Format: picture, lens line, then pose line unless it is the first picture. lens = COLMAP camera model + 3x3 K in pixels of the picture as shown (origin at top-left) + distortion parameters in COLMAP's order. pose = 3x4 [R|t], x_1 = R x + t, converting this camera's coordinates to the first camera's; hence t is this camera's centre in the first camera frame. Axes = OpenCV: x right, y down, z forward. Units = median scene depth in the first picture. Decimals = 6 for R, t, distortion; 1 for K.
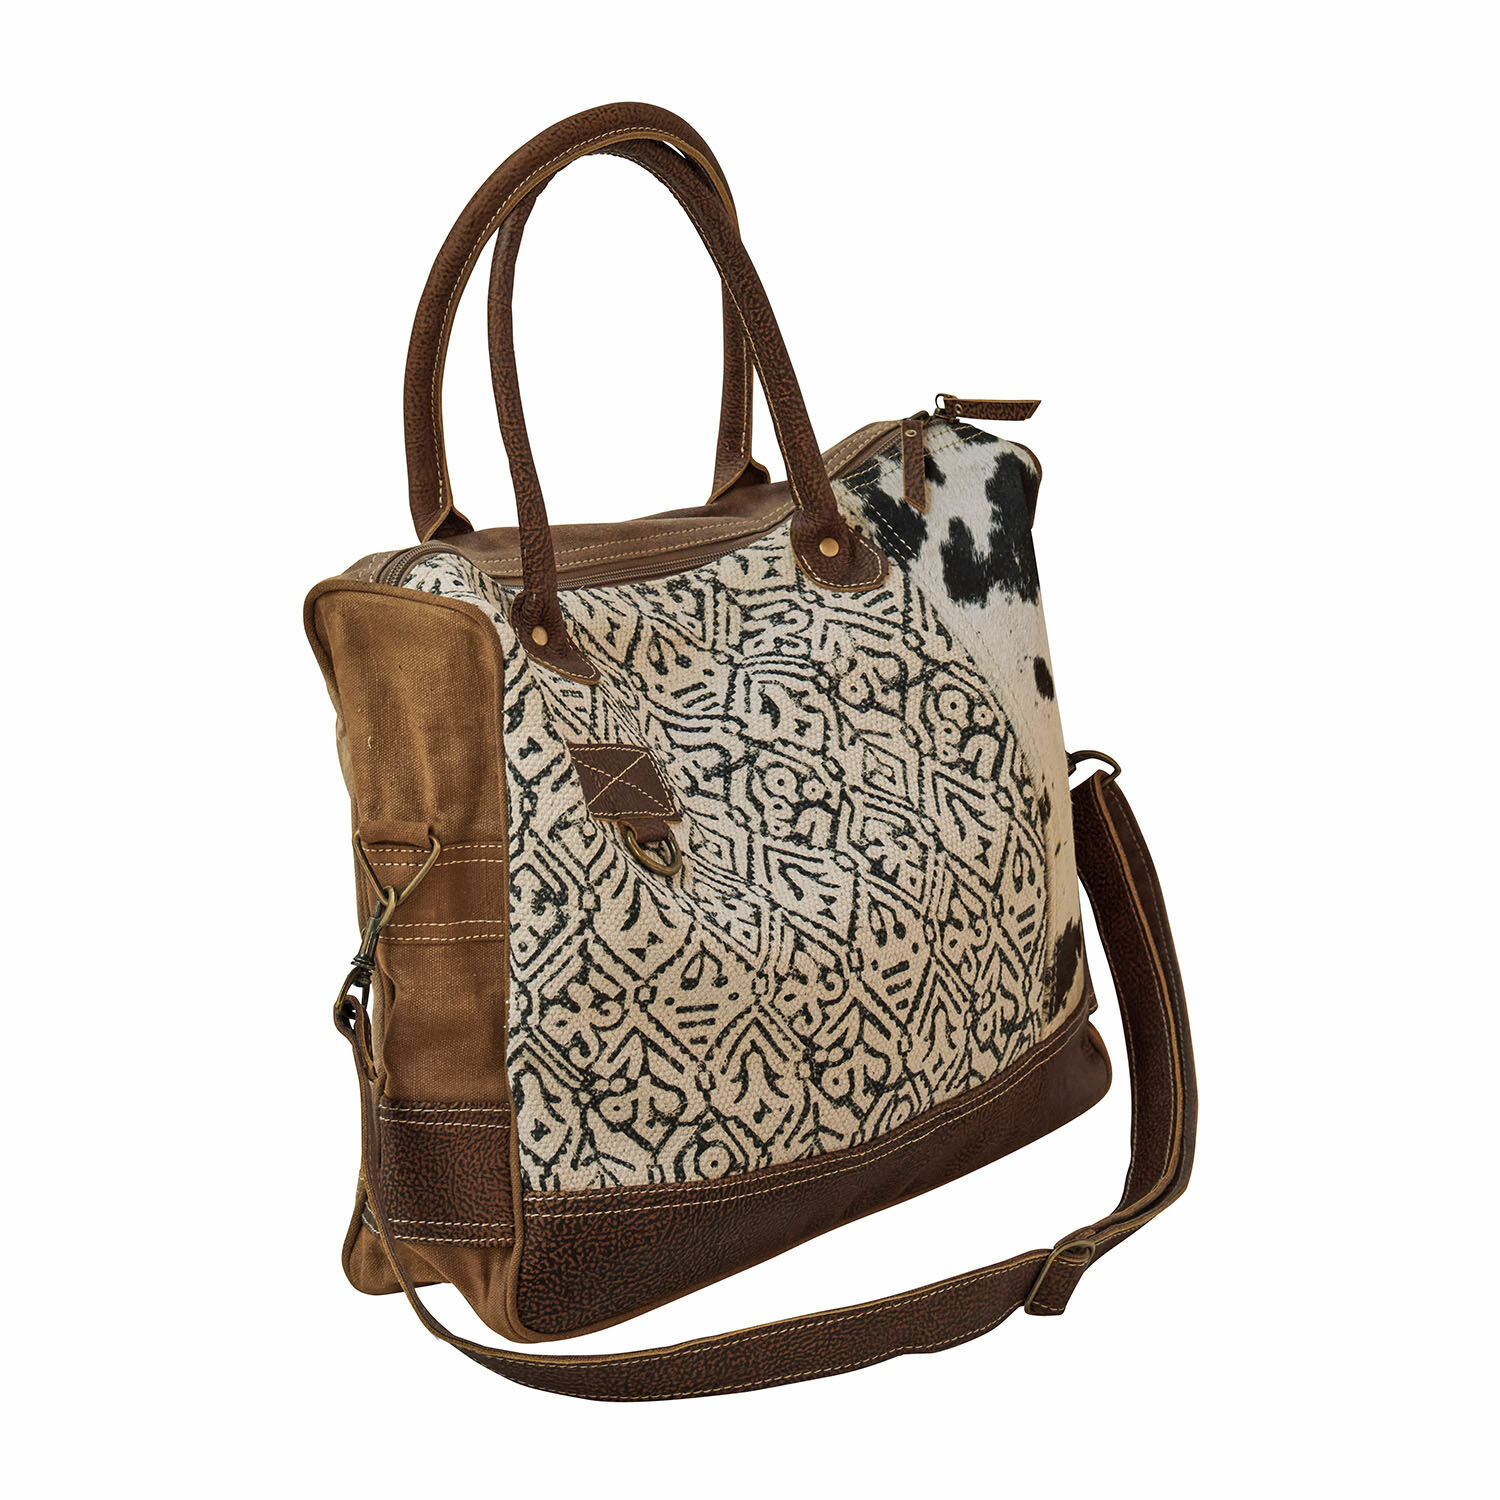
lens RADIAL K [[4233.8, 0, 750.0], [0, 4233.8, 750.0], [0, 0, 1]] dist [-0.101709, -0.437725]
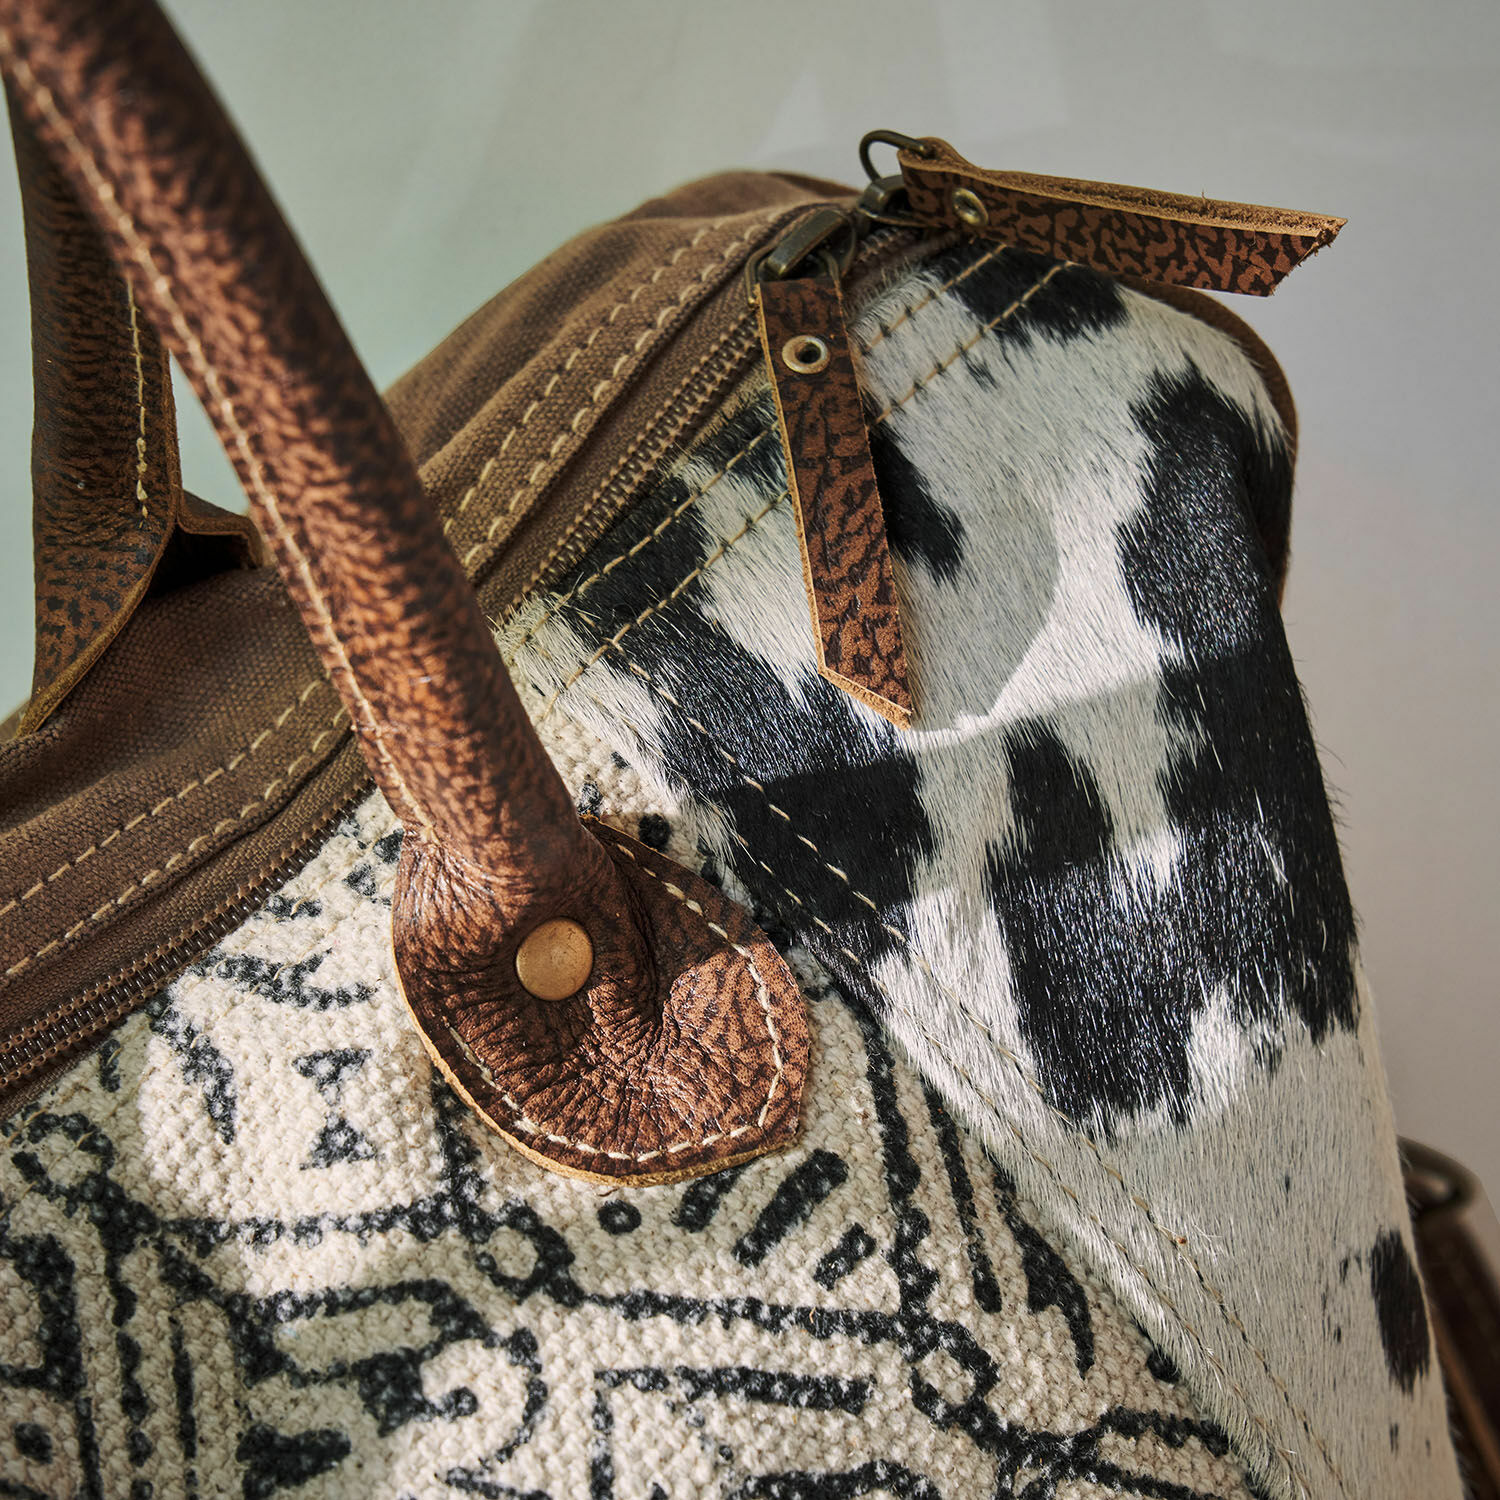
lens RADIAL K [[4233.8, 0, 750.0], [0, 4233.8, 750.0], [0, 0, 1]] dist [-0.101709, -0.437725]
pose [[0.985096, -0.116559, 0.126489, 0.000431], [0.064977, 0.933070, 0.353778, -0.145529], [-0.159259, -0.340287, 0.926737, 0.781191]]
